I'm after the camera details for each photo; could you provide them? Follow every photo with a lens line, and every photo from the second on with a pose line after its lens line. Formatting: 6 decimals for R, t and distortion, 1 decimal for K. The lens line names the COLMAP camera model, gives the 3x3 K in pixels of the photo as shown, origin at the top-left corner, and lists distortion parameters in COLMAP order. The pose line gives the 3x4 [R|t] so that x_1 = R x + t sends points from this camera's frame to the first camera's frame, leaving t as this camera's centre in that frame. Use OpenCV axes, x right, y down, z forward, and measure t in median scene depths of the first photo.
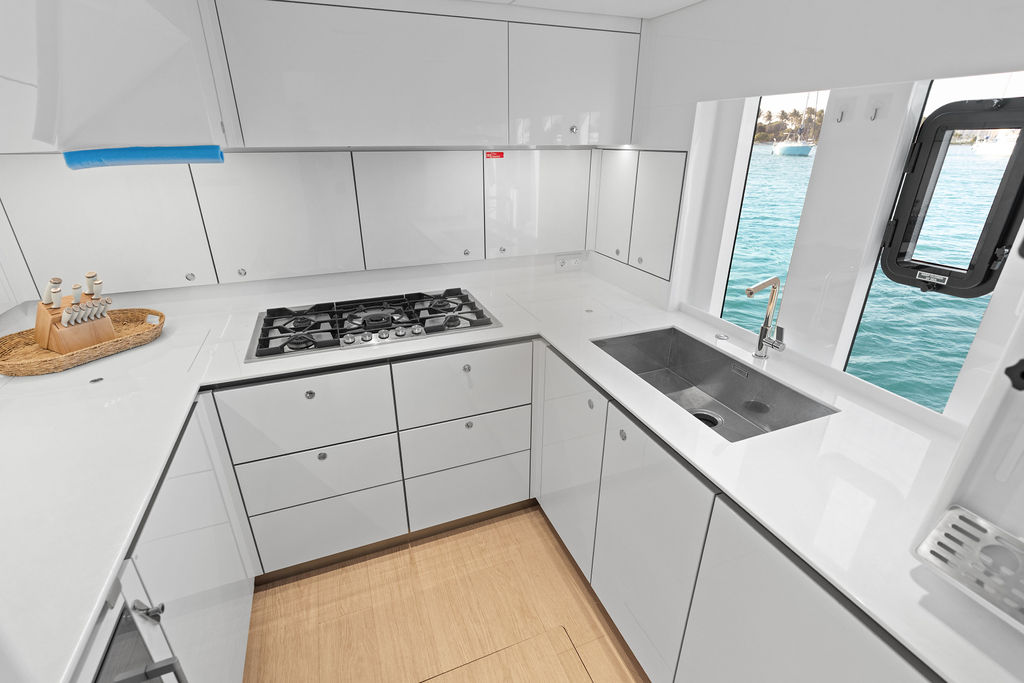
lens RADIAL K [[459.6, 0, 512.8], [0, 459.6, 337.0], [0, 0, 1]] dist [-0.010297, 0.000095]
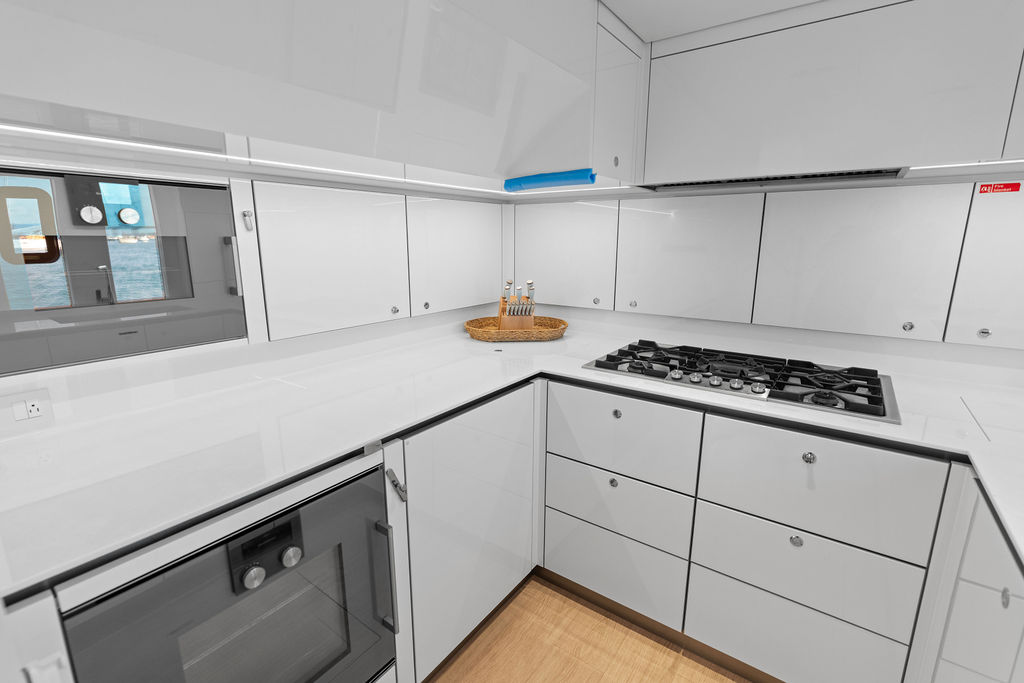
lens RADIAL K [[467.7, 0, 512.0], [0, 467.7, 341.5], [0, 0, 1]] dist [-0.010929, 0.000222]
pose [[0.532169, 0.178049, -0.827704, 0.209102], [-0.328783, 0.944369, -0.008244, 0.052170], [0.780191, 0.276523, 0.561104, 0.179629]]
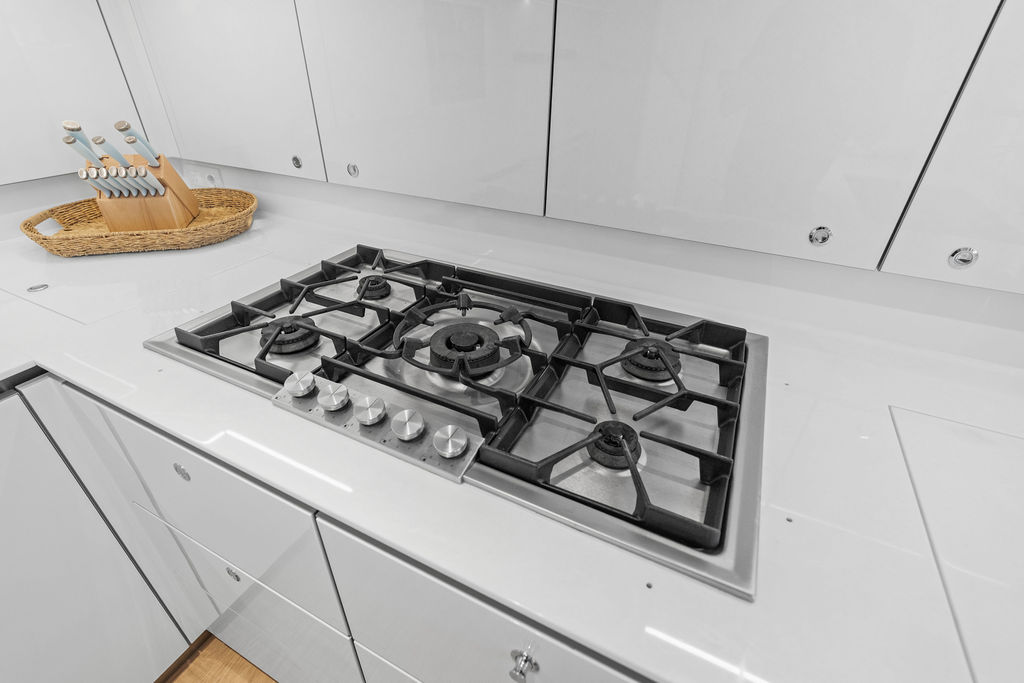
lens RADIAL K [[467.7, 0, 512.0], [0, 467.7, 341.5], [0, 0, 1]] dist [-0.010929, 0.000222]
pose [[0.666044, 0.402372, -0.628079, -0.008158], [-0.305431, 0.915318, 0.262496, -0.168590], [0.680513, 0.017001, 0.732539, 0.757899]]
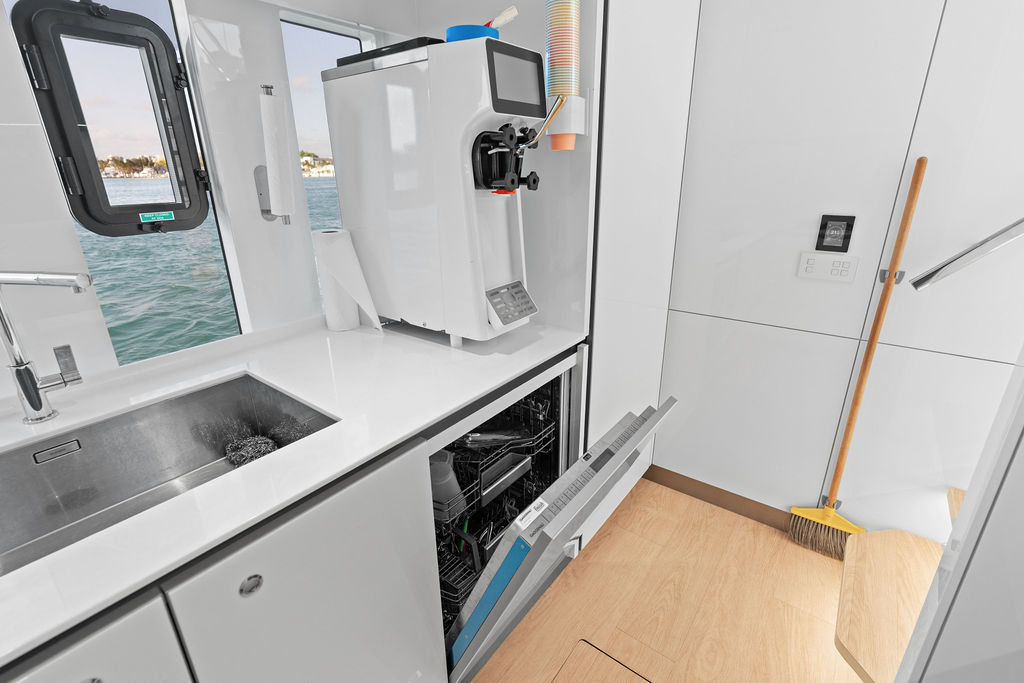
lens RADIAL K [[467.7, 0, 512.0], [0, 467.7, 341.5], [0, 0, 1]] dist [-0.010929, 0.000222]
pose [[-0.511055, -0.294332, 0.807584, -0.167834], [0.341611, 0.792606, 0.505052, -0.108898], [-0.788749, 0.533989, -0.304519, 0.588902]]
